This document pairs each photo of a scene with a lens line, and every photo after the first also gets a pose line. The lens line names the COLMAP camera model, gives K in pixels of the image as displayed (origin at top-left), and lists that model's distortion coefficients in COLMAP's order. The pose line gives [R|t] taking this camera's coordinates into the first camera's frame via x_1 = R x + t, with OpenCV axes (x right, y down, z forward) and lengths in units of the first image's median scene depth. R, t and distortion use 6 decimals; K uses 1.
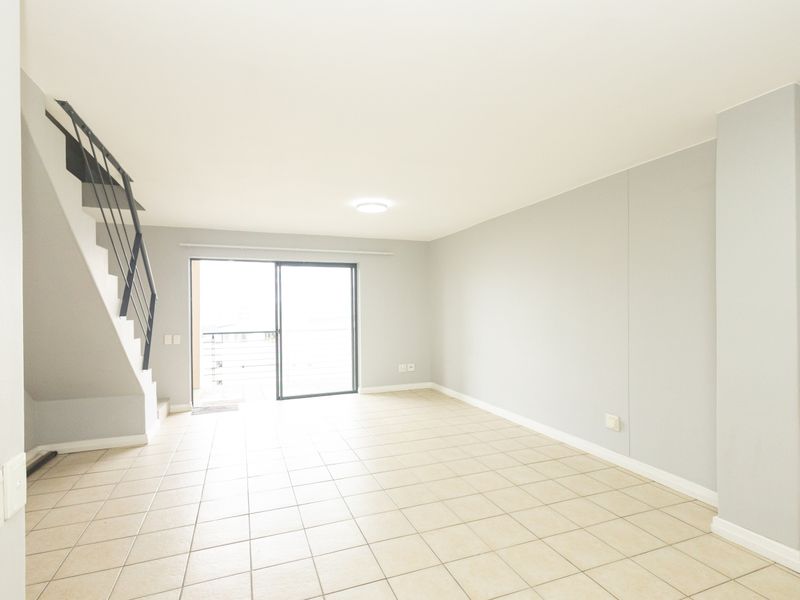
lens RADIAL K [[411.2, 0, 389.6], [0, 411.2, 306.6], [0, 0, 1]] dist [0.011442, 0.000035]
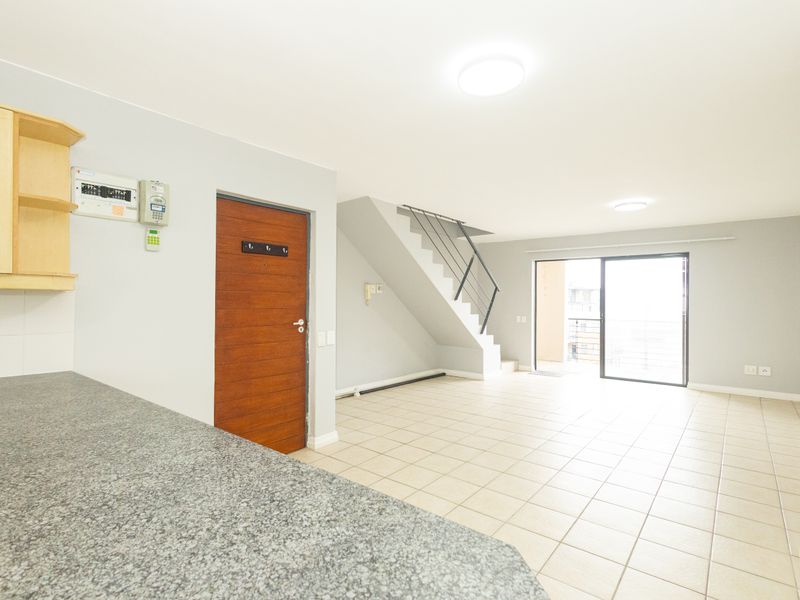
lens RADIAL K [[411.2, 0, 398.9], [0, 411.2, 298.0], [0, 0, 1]] dist [0.011442, 0.000035]
pose [[0.498180, 0.011311, -0.867000, 0.459562], [-0.007683, 0.999933, 0.008631, -0.002181], [0.867040, 0.002361, 0.498233, -0.068466]]
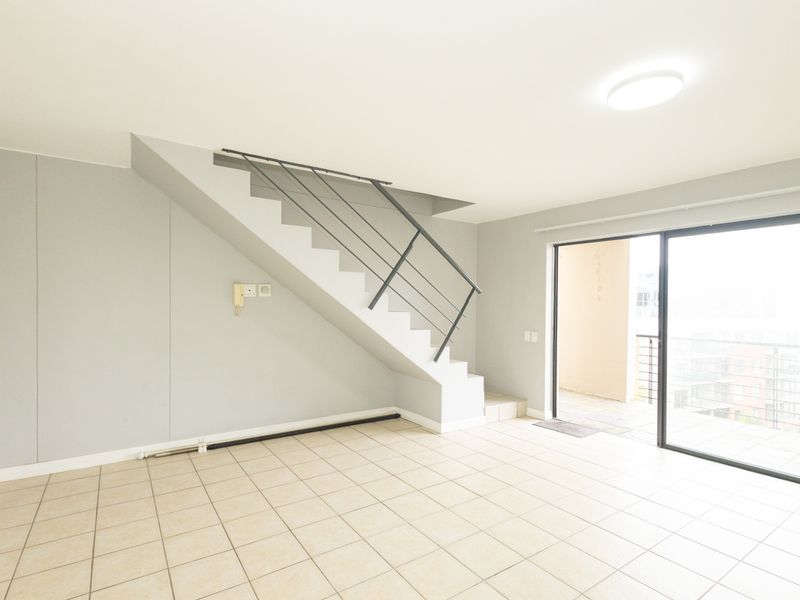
lens RADIAL K [[411.2, 0, 391.9], [0, 411.2, 303.9], [0, 0, 1]] dist [0.011442, 0.000035]
pose [[0.228595, 0.016140, -0.973388, 0.270296], [-0.004767, 0.999869, 0.015460, -0.004896], [0.973510, 0.001106, 0.228642, 0.456752]]
